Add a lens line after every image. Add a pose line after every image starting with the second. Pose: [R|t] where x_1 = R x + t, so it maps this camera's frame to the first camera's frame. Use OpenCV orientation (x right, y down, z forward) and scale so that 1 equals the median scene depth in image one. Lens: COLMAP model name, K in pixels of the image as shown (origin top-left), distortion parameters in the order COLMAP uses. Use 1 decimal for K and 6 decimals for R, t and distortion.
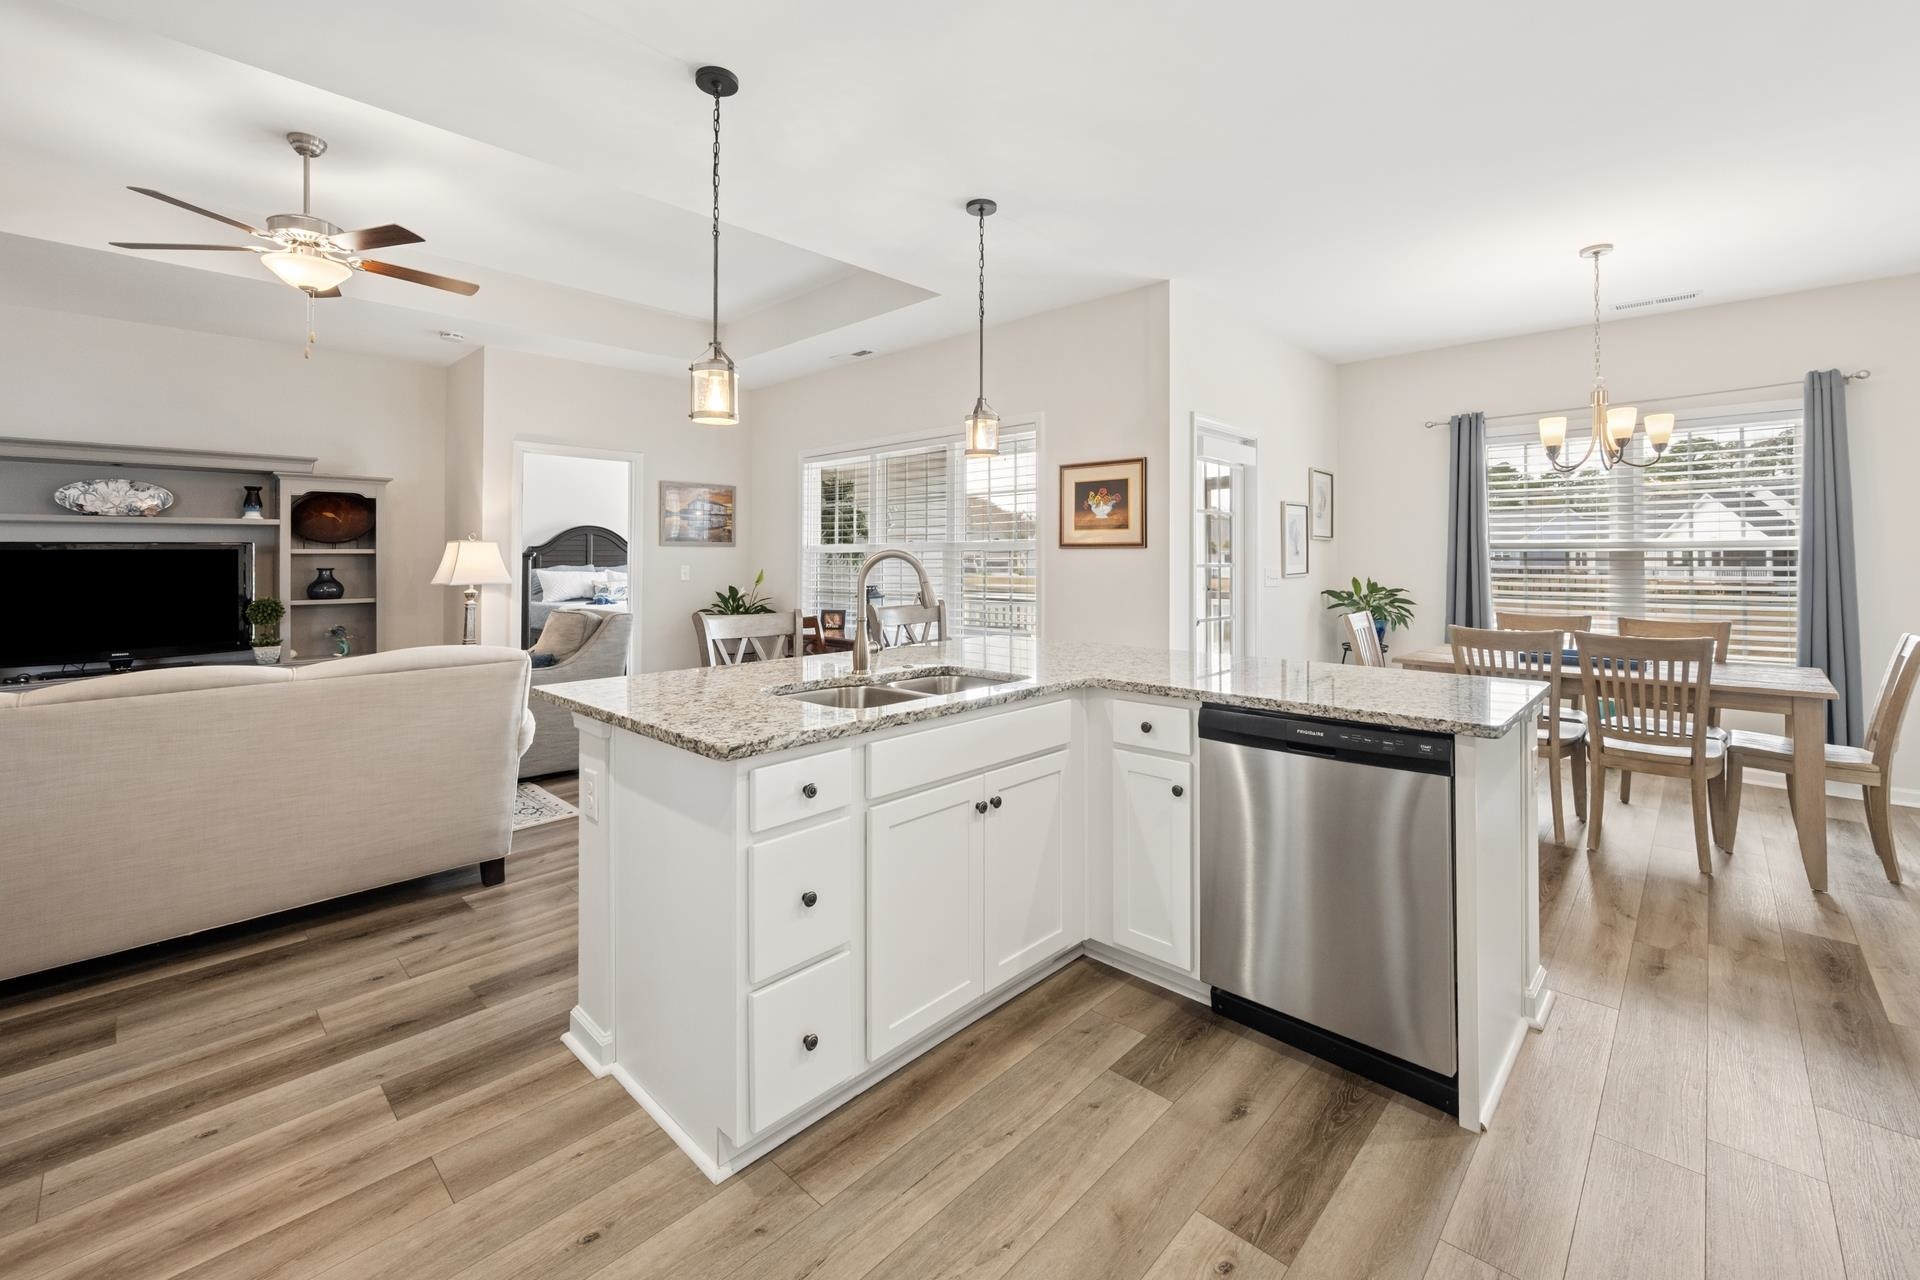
lens RADIAL K [[796.1, 0, 951.7], [0, 796.1, 536.7], [0, 0, 1]] dist [0.000201, -0.000062]
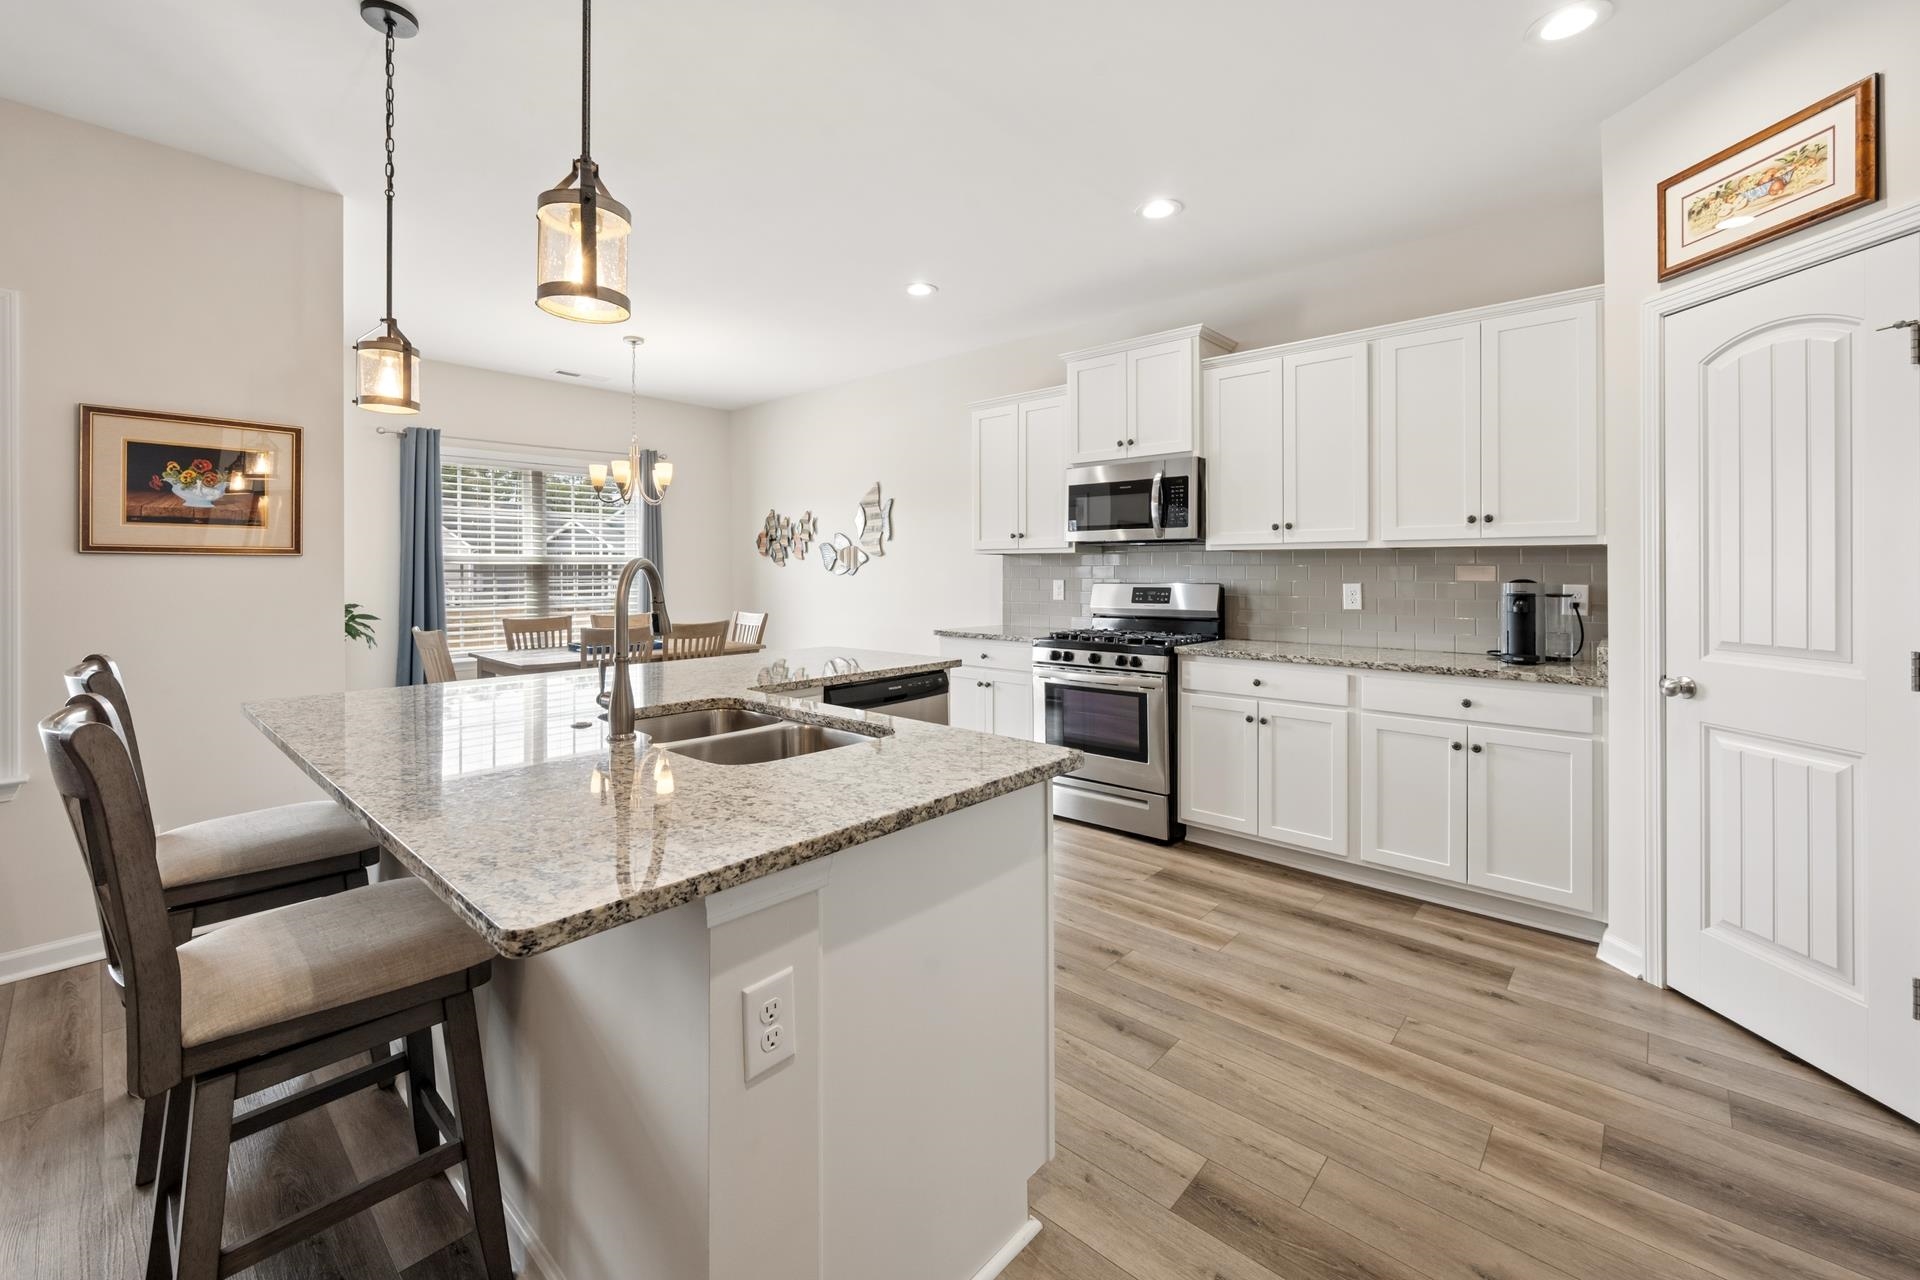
lens RADIAL K [[777.5, 0, 966.8], [0, 777.5, 558.6], [0, 0, 1]] dist [-0.002119, -0.000180]
pose [[-0.035071, 0.014057, 0.999286, -0.392784], [-0.025238, 0.999570, -0.014947, 0.010042], [-0.999066, -0.025745, -0.034702, 0.364682]]
